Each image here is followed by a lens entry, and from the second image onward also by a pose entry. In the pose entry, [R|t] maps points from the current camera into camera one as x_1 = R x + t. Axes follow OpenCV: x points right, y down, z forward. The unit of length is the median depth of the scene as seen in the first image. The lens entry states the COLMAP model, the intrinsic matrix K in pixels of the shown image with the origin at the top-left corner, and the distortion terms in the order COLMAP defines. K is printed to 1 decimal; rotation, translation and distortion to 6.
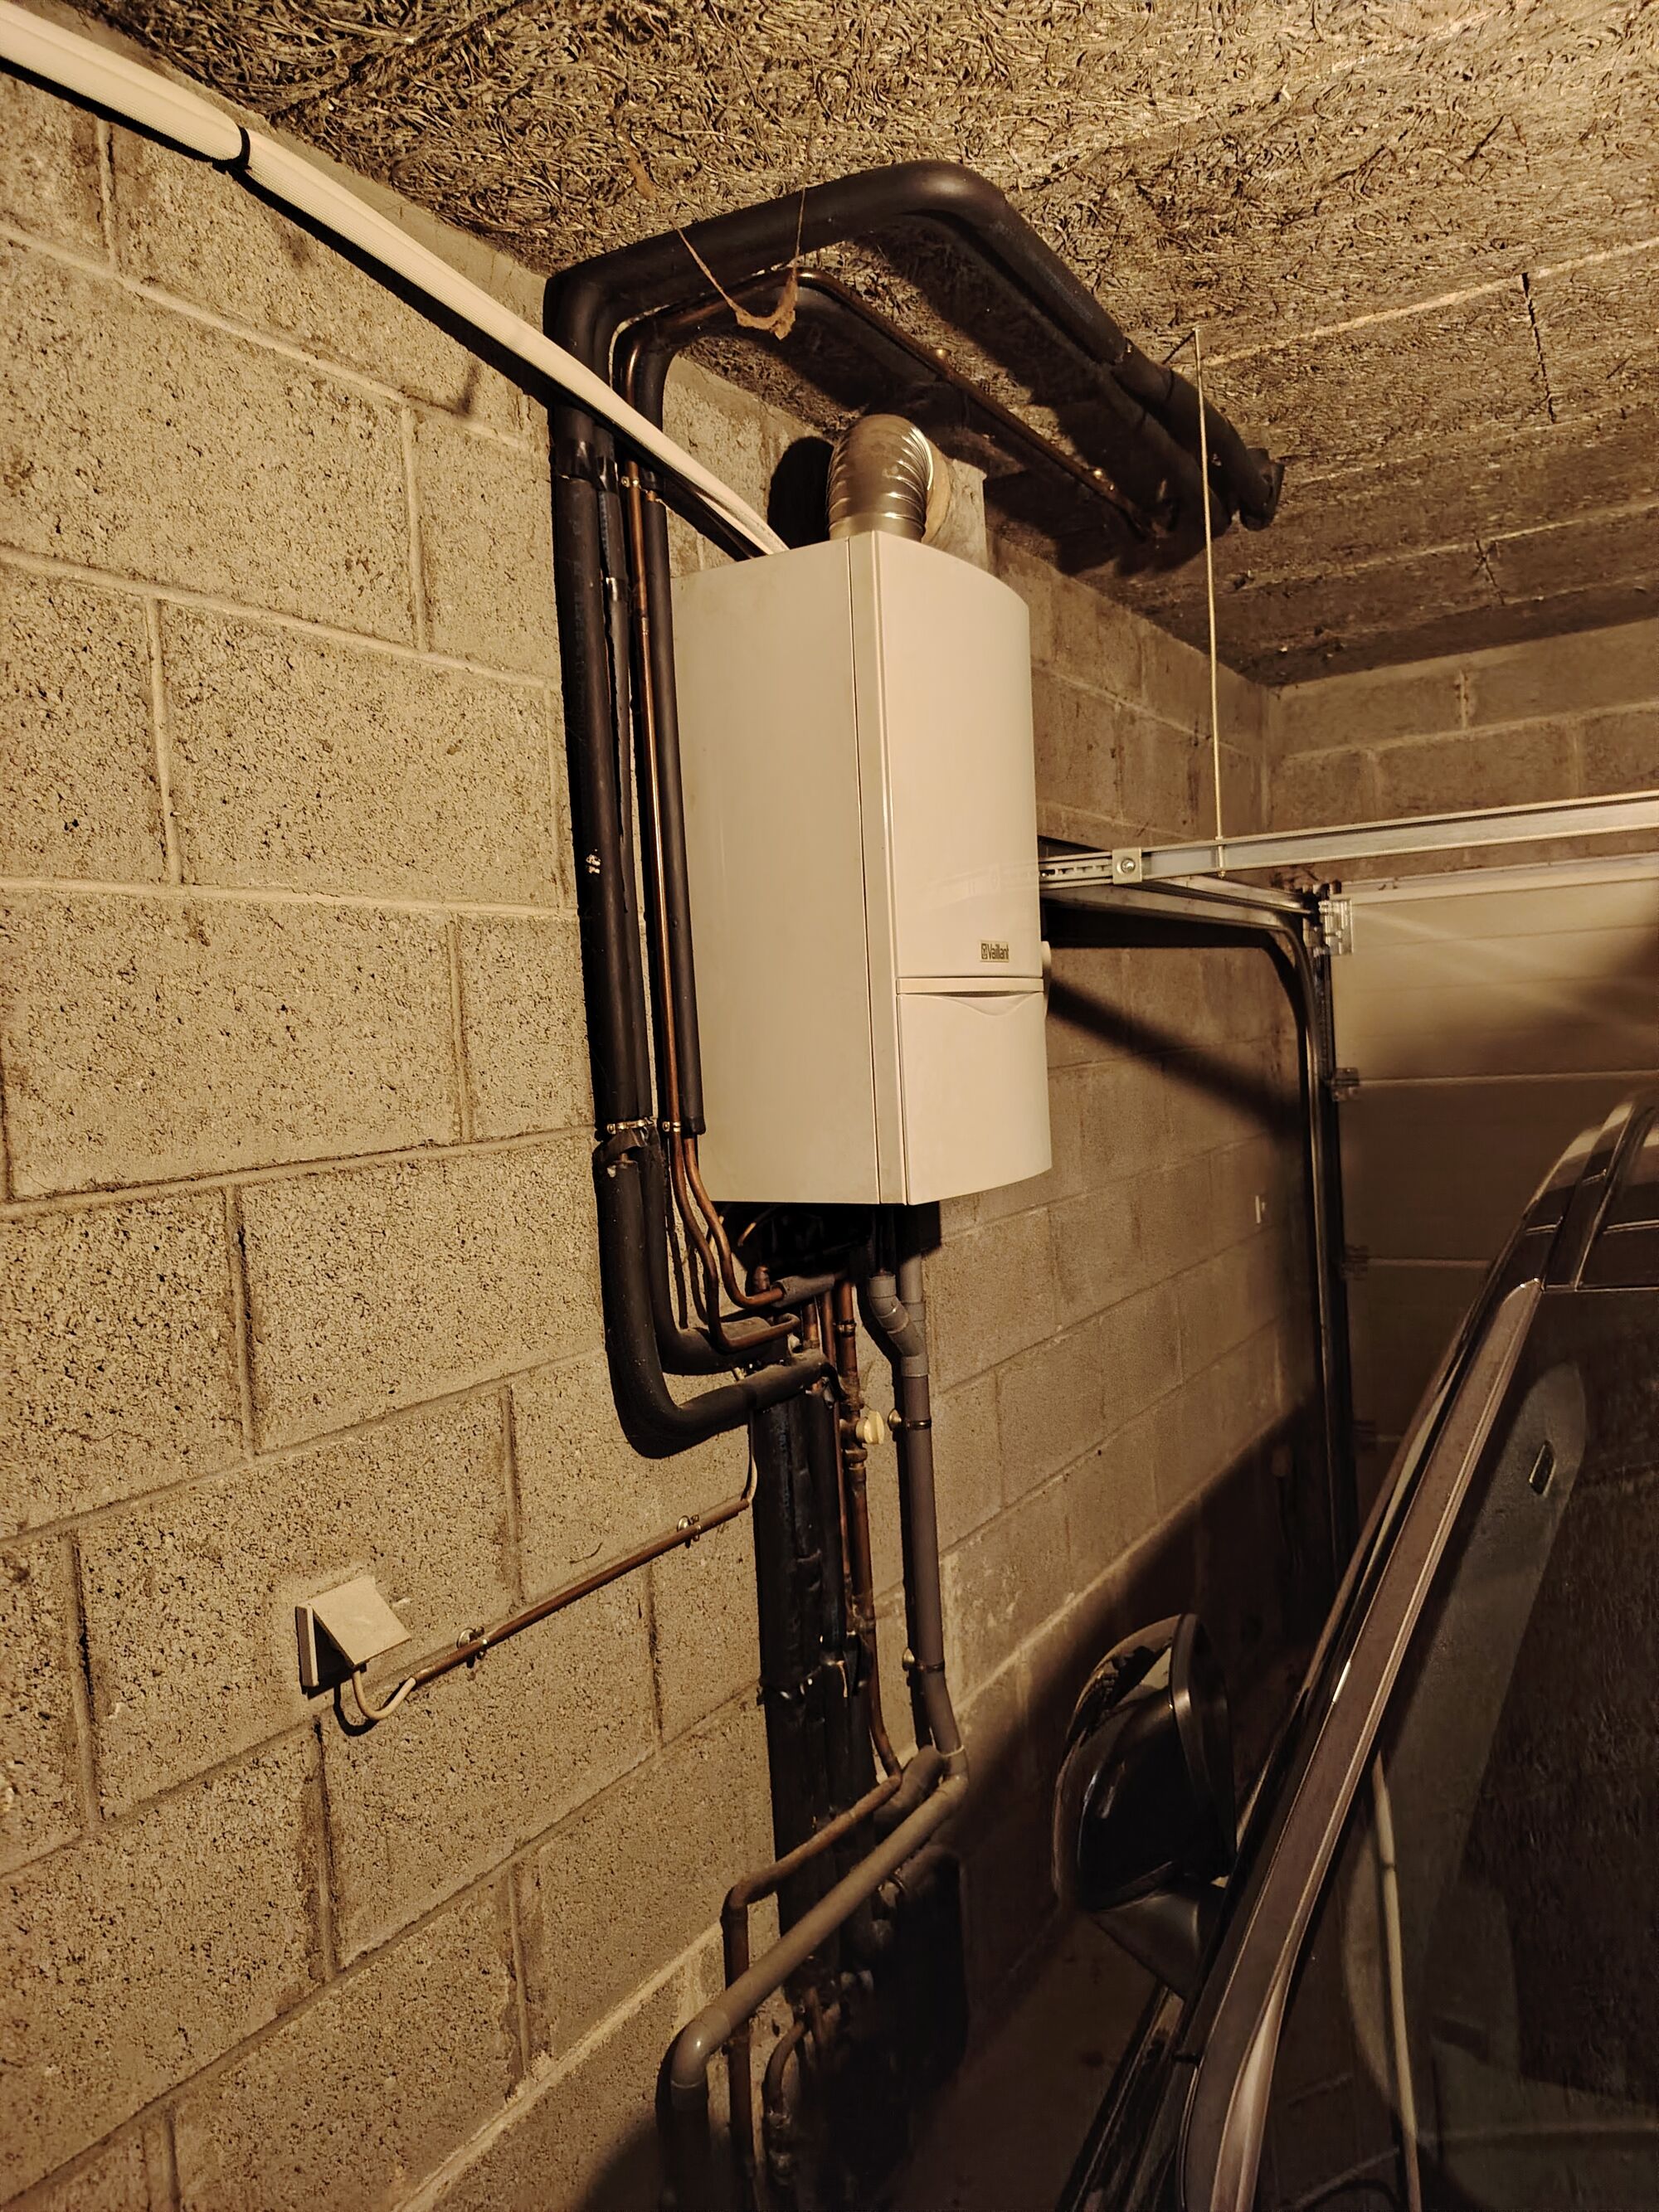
lens RADIAL K [[1549.9, 0, 829.1], [0, 1549.9, 1107.0], [0, 0, 1]] dist [0.023089, 0.001121]
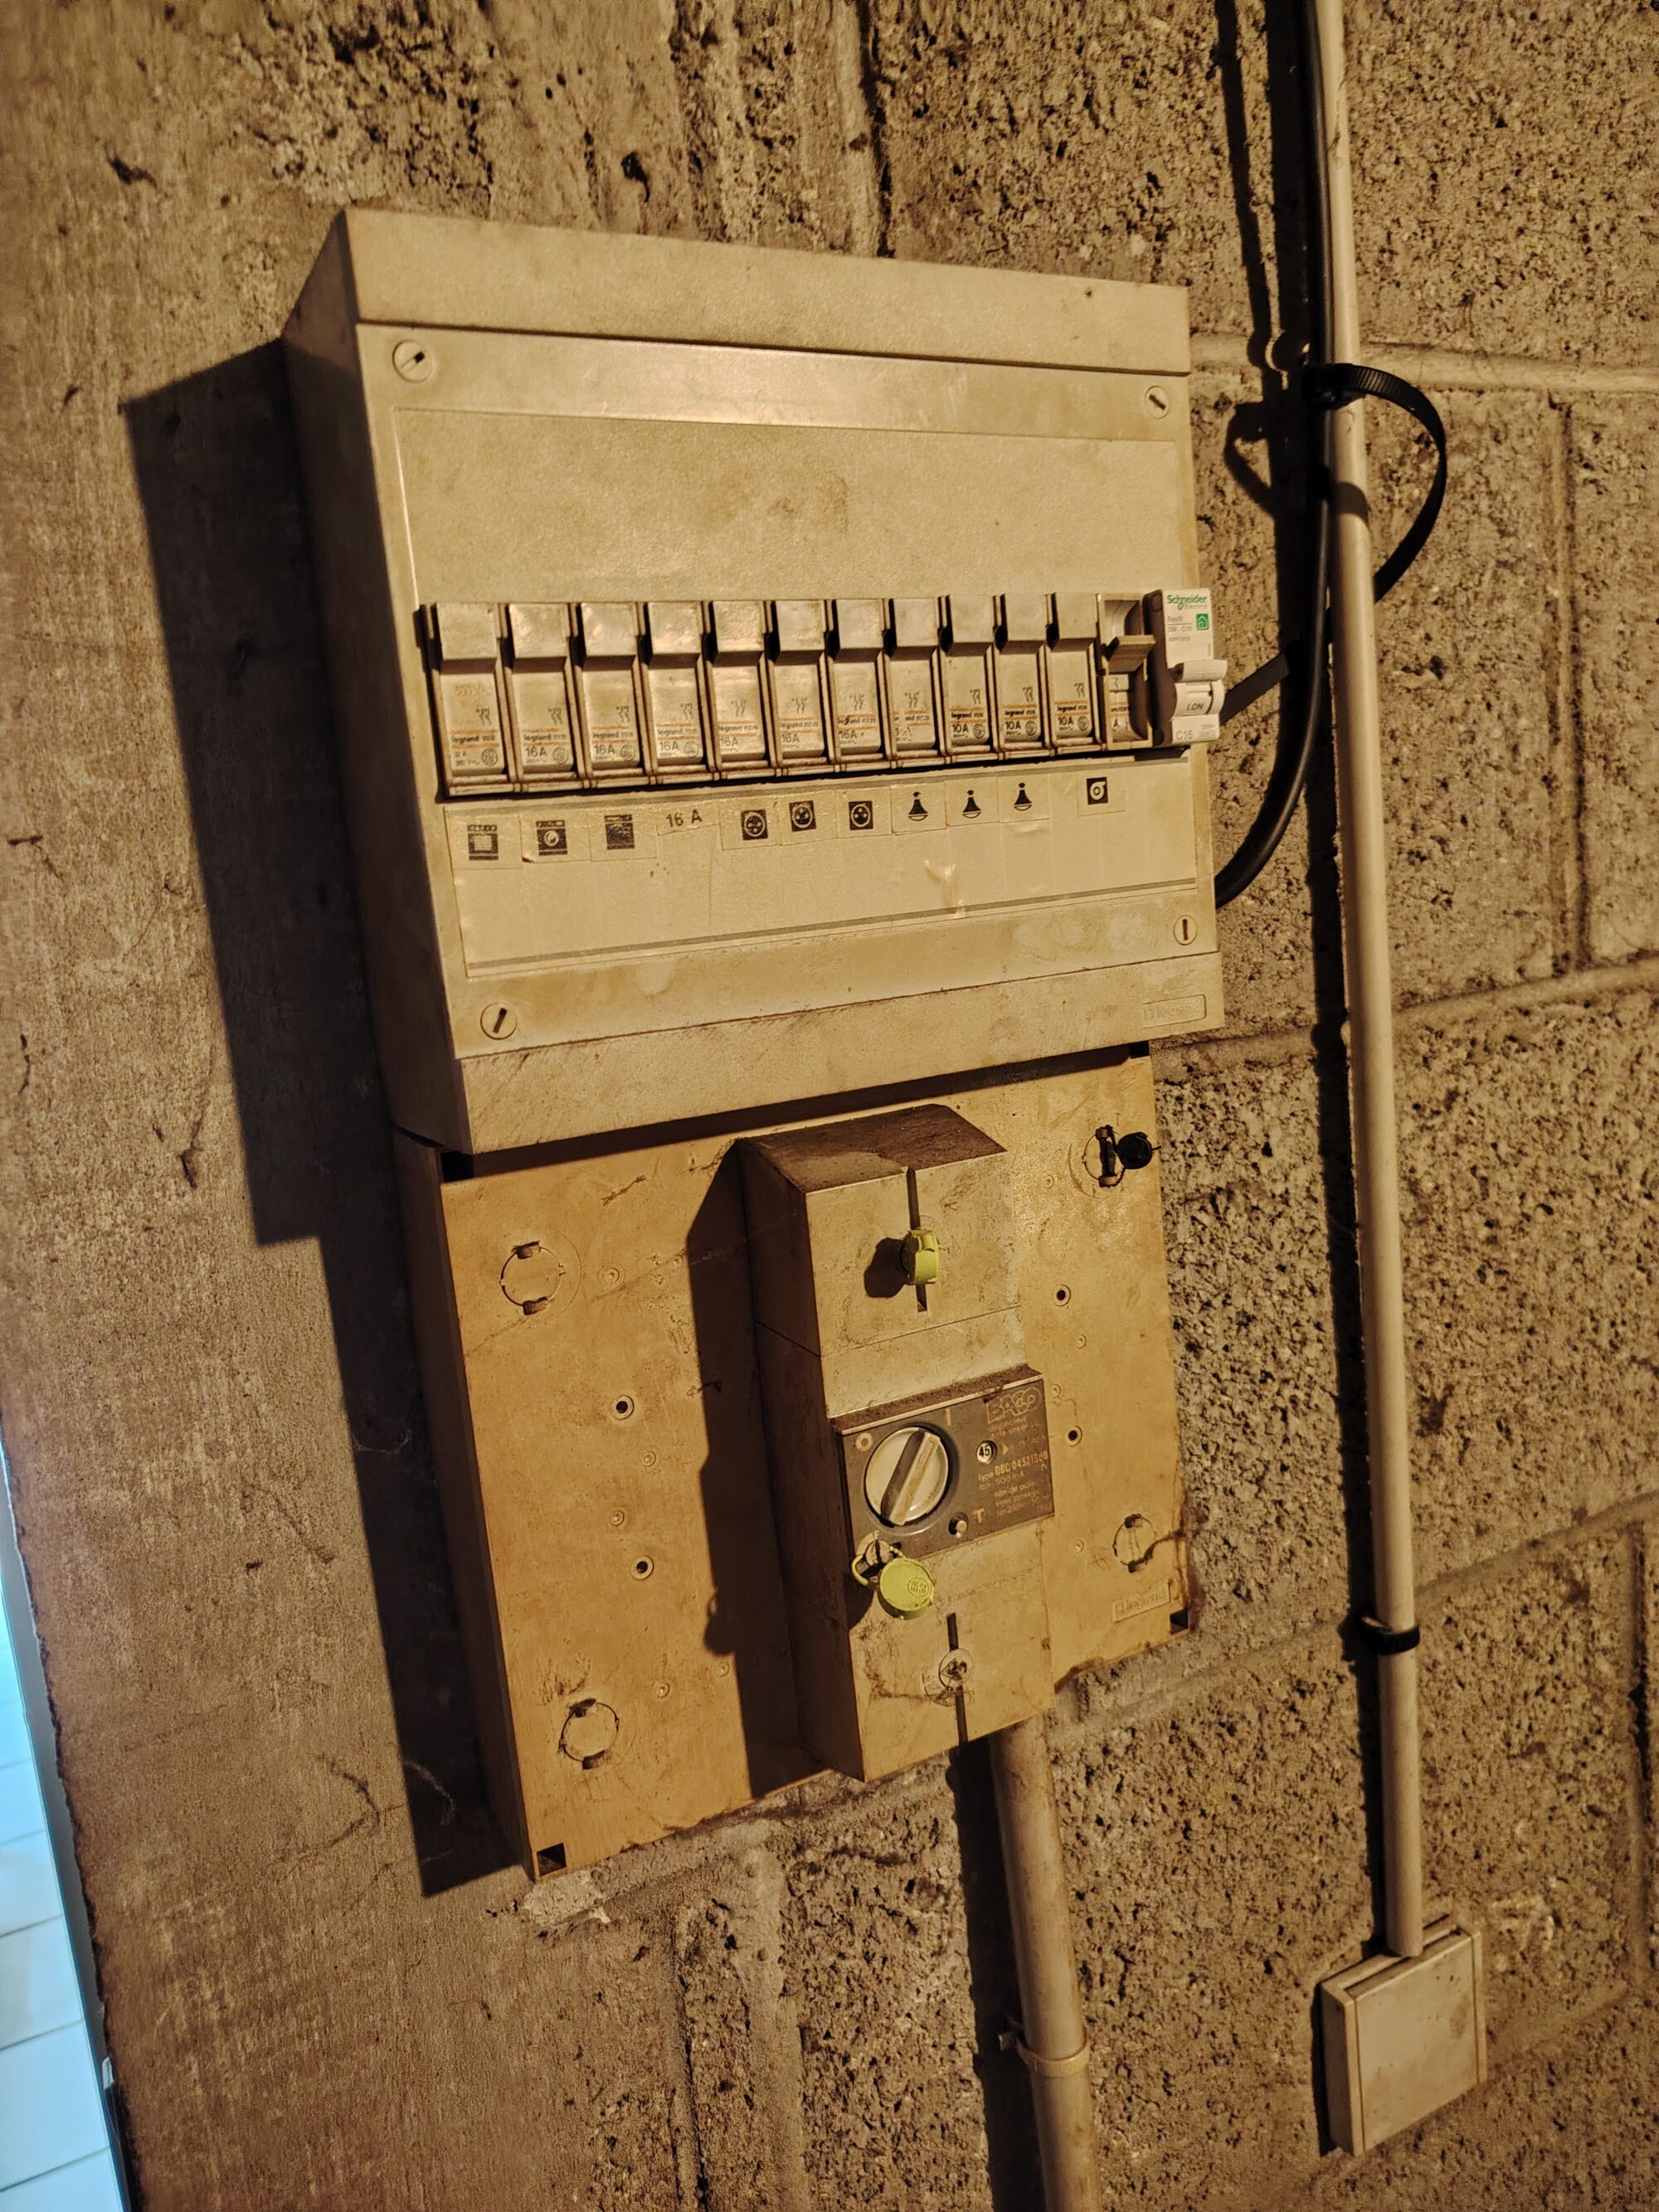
lens RADIAL K [[1549.9, 0, 830.2], [0, 1549.9, 1105.6], [0, 0, 1]] dist [0.023089, 0.001121]
pose [[0.823503, 0.068710, -0.563136, -0.420995], [0.018327, 0.988898, 0.147459, 0.021091], [0.567016, -0.131754, 0.813101, 0.369537]]
